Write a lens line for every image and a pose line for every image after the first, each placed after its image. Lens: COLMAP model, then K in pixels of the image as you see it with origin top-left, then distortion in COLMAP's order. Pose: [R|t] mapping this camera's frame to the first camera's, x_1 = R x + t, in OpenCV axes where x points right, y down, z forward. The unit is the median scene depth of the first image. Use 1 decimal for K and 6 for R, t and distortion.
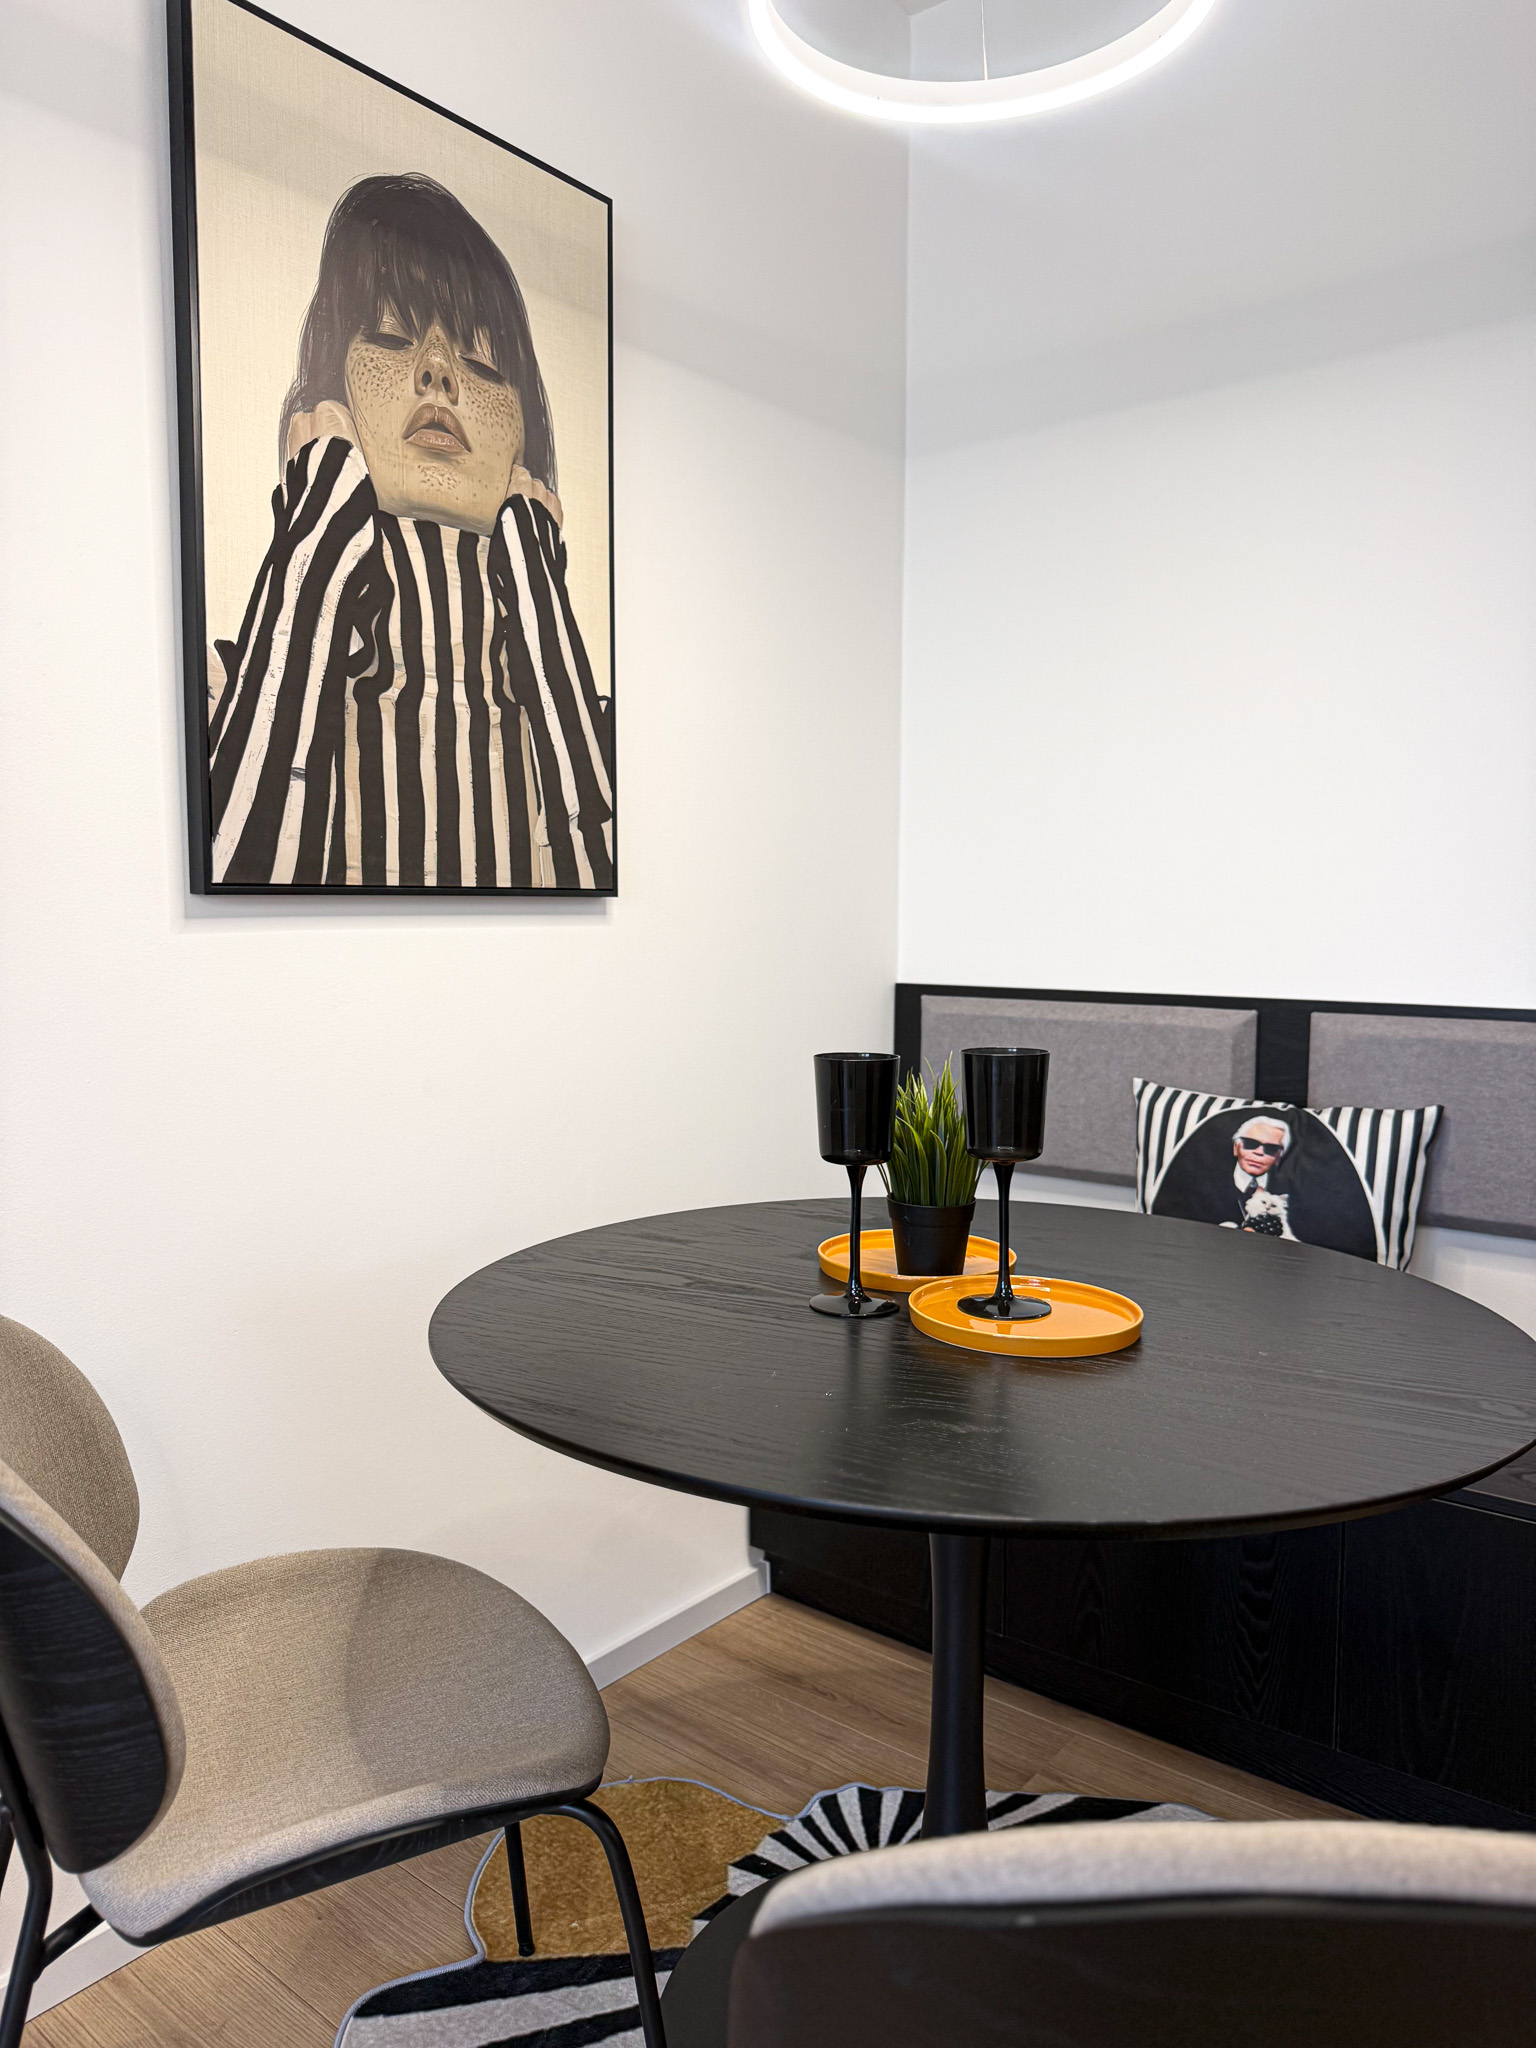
lens RADIAL K [[1442.9, 0, 768.0], [0, 1442.9, 1024.0], [0, 0, 1]] dist [0.179516, -0.386914]
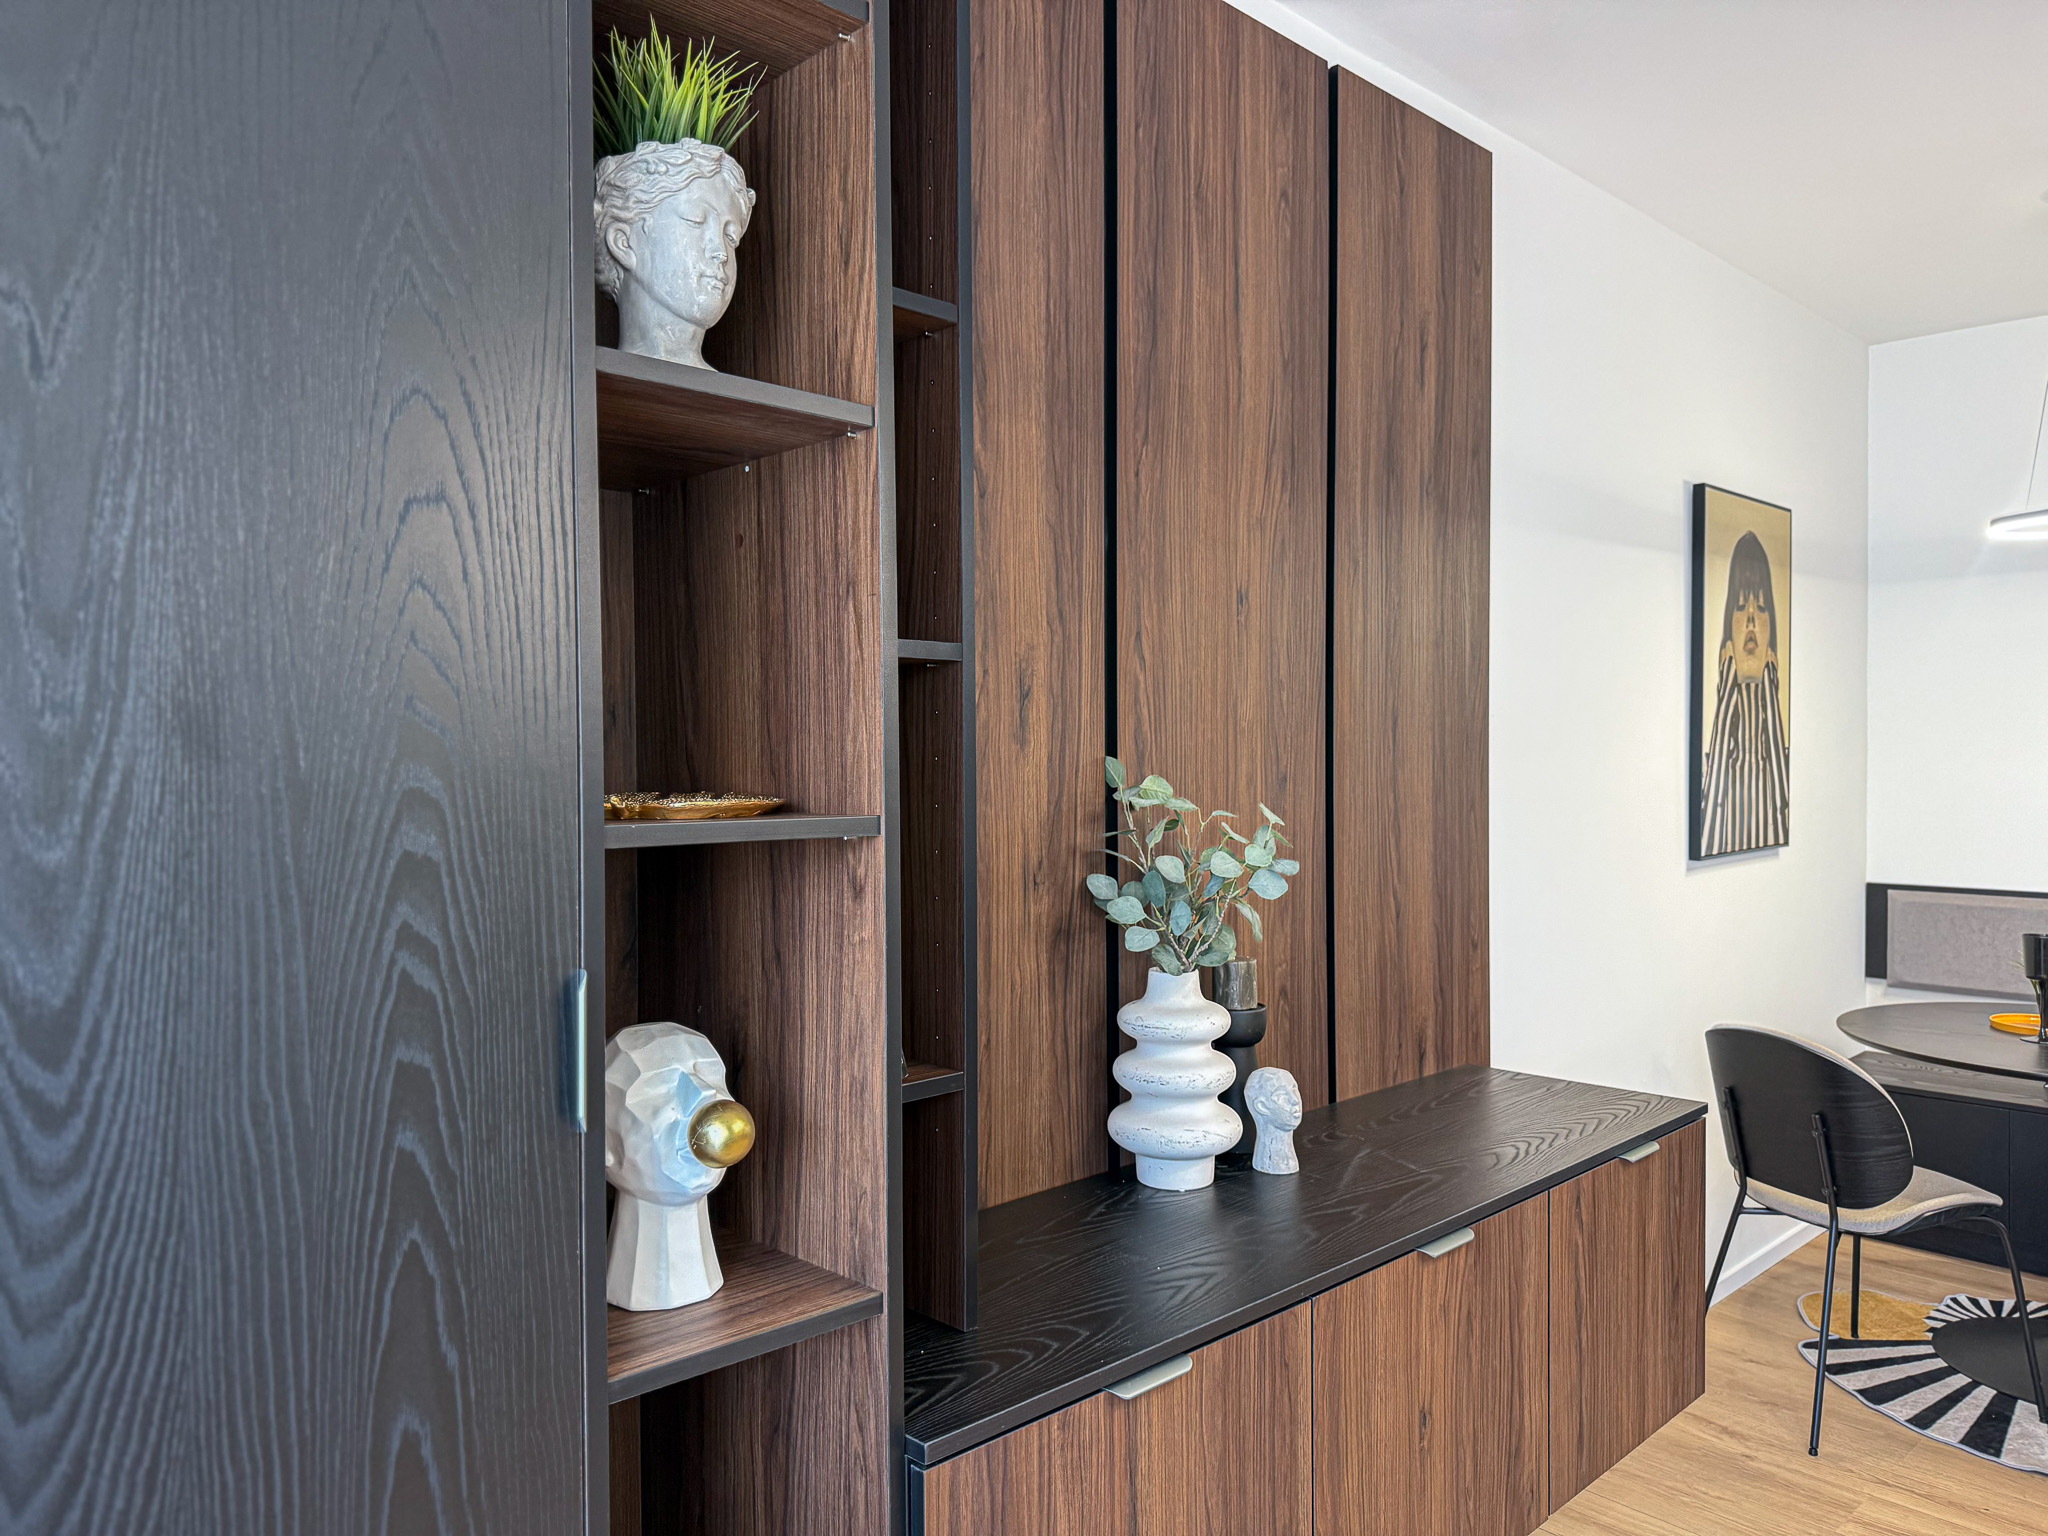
lens RADIAL K [[1449.0, 0, 1024.5], [0, 1449.0, 781.4], [0, 0, 1]] dist [0.041342, -0.054193]
pose [[0.990781, -0.007506, -0.135265, -0.971827], [-0.000221, 0.998373, -0.057024, -0.071899], [0.135473, 0.056528, 0.989167, -1.231426]]
